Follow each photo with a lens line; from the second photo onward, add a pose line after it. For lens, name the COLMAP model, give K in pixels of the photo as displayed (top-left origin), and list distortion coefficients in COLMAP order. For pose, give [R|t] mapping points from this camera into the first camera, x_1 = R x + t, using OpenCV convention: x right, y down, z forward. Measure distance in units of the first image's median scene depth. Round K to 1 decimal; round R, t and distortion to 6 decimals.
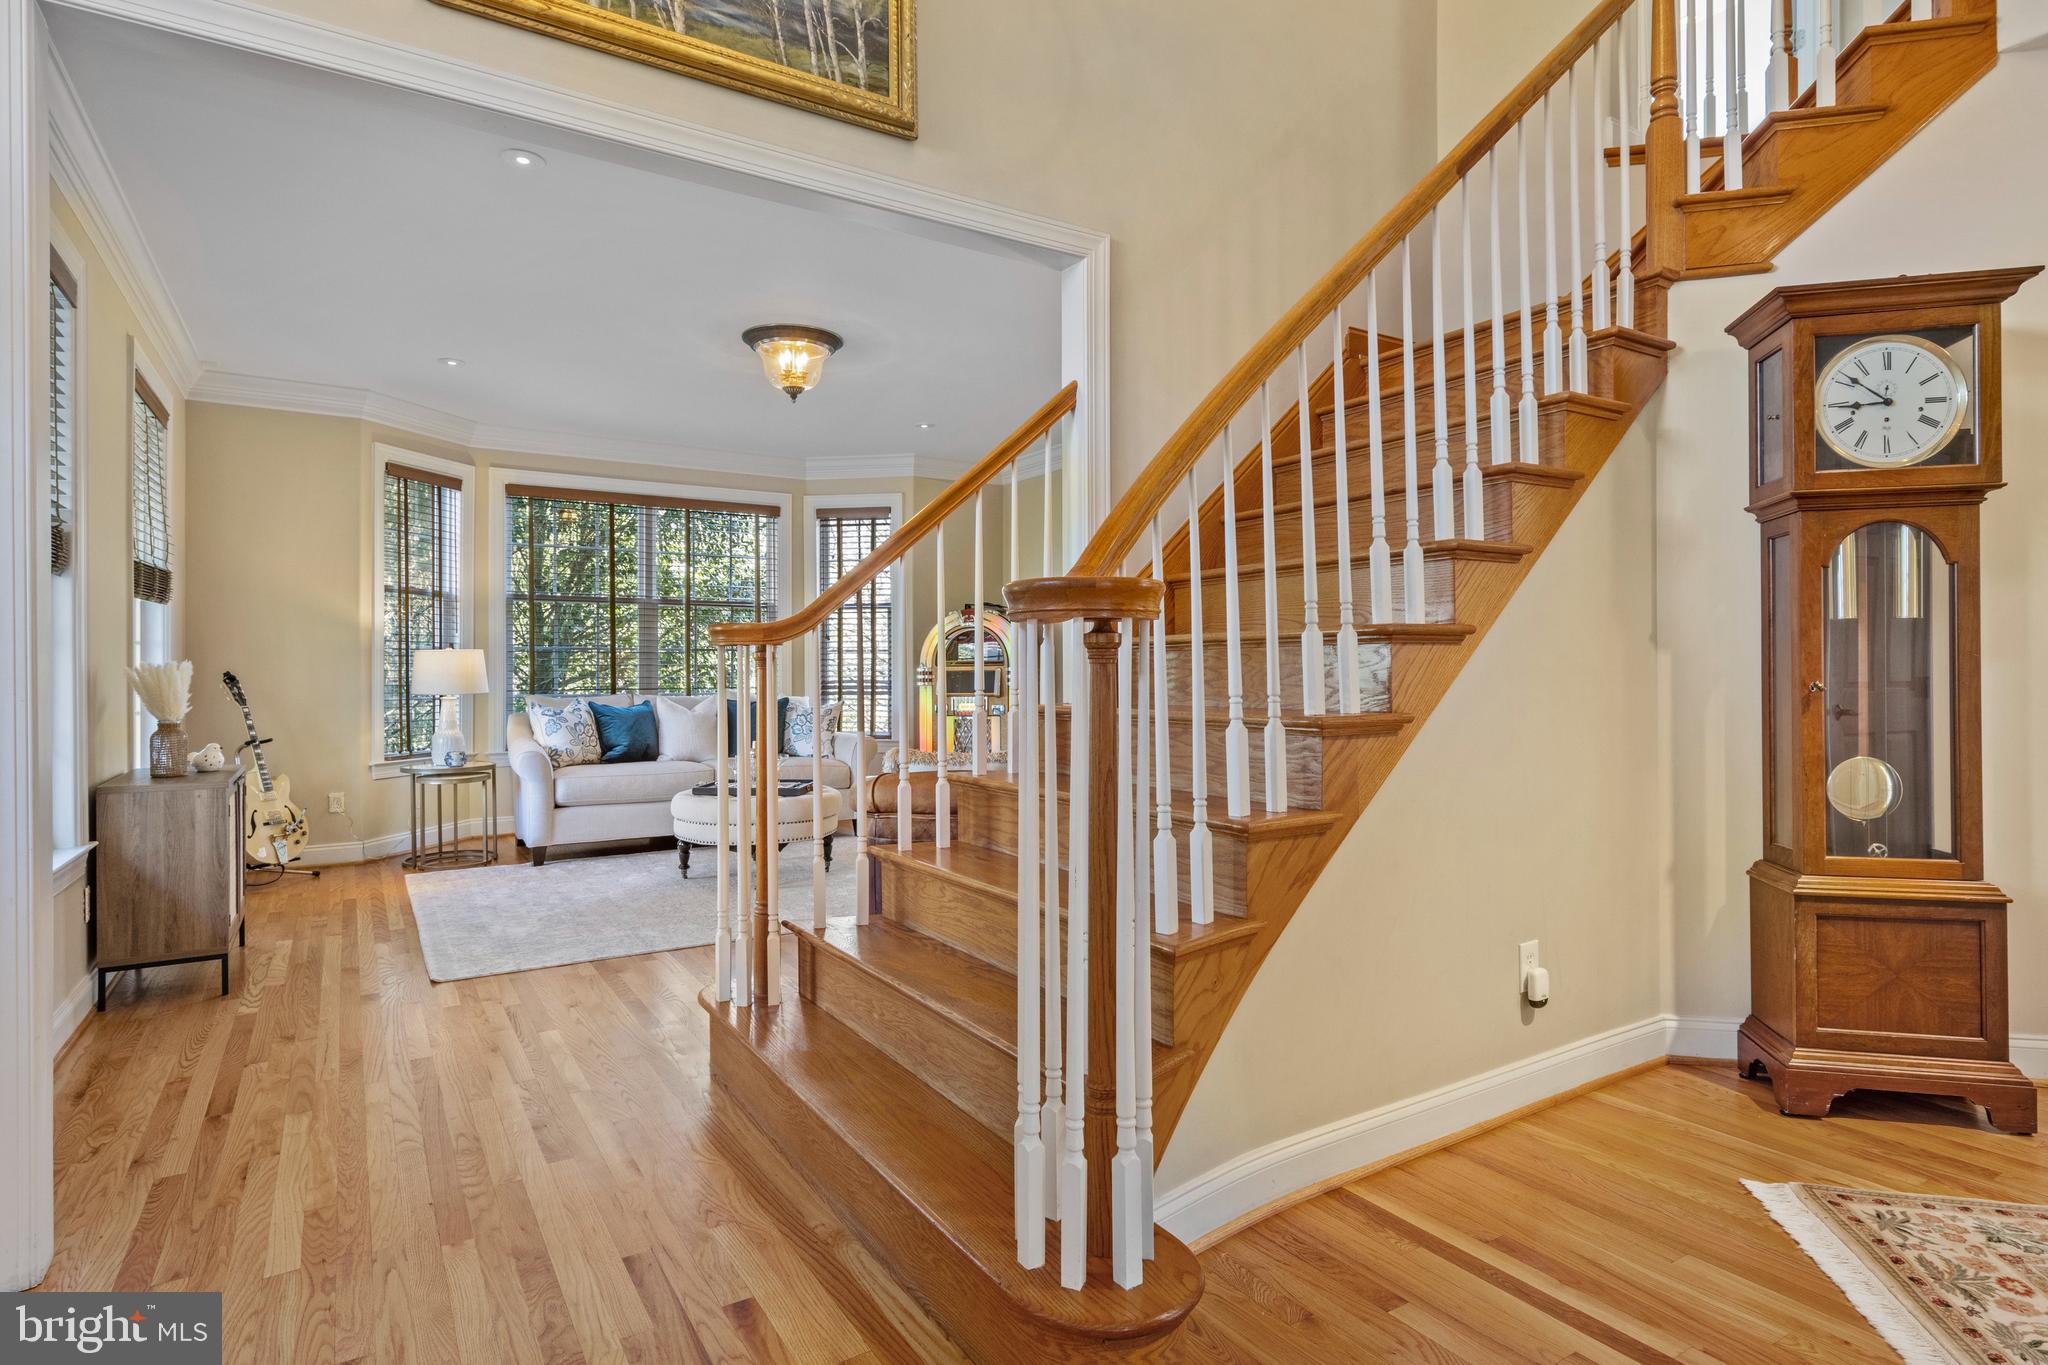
lens RADIAL K [[1066.6, 0, 1030.3], [0, 1066.6, 675.4], [0, 0, 1]] dist [0.003098, 0.000254]
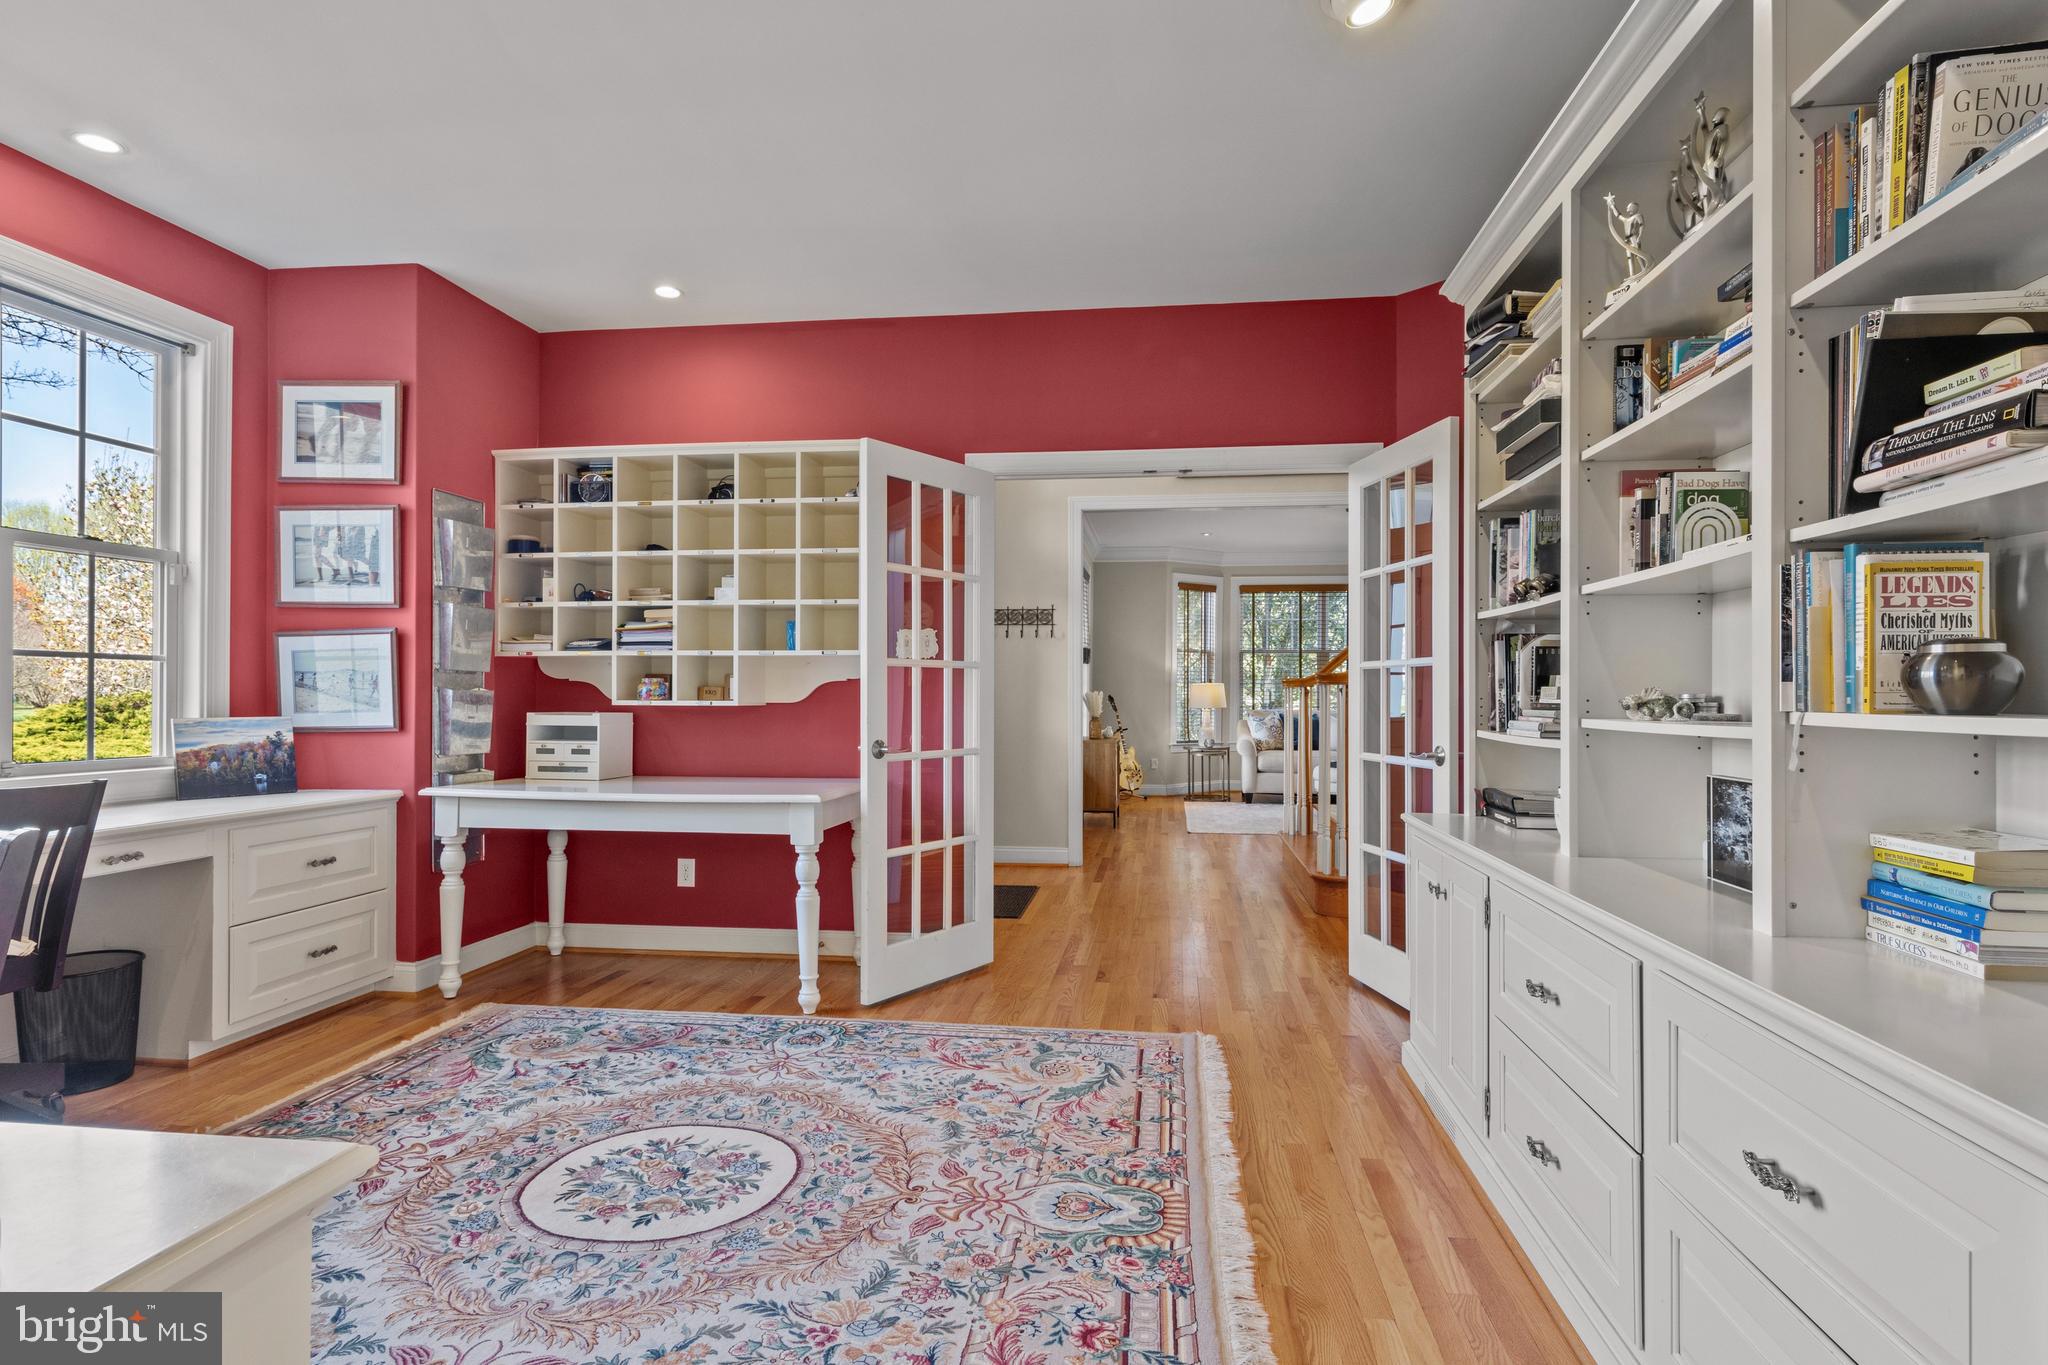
lens RADIAL K [[1040.5, 0, 1019.0], [0, 1040.5, 673.8], [0, 0, 1]] dist [0.011680, 0.000916]
pose [[0.757826, -0.005554, -0.652433, 0.389571], [-0.008462, 0.999796, -0.018340, -0.005696], [0.652401, 0.019419, 0.757625, -0.583644]]
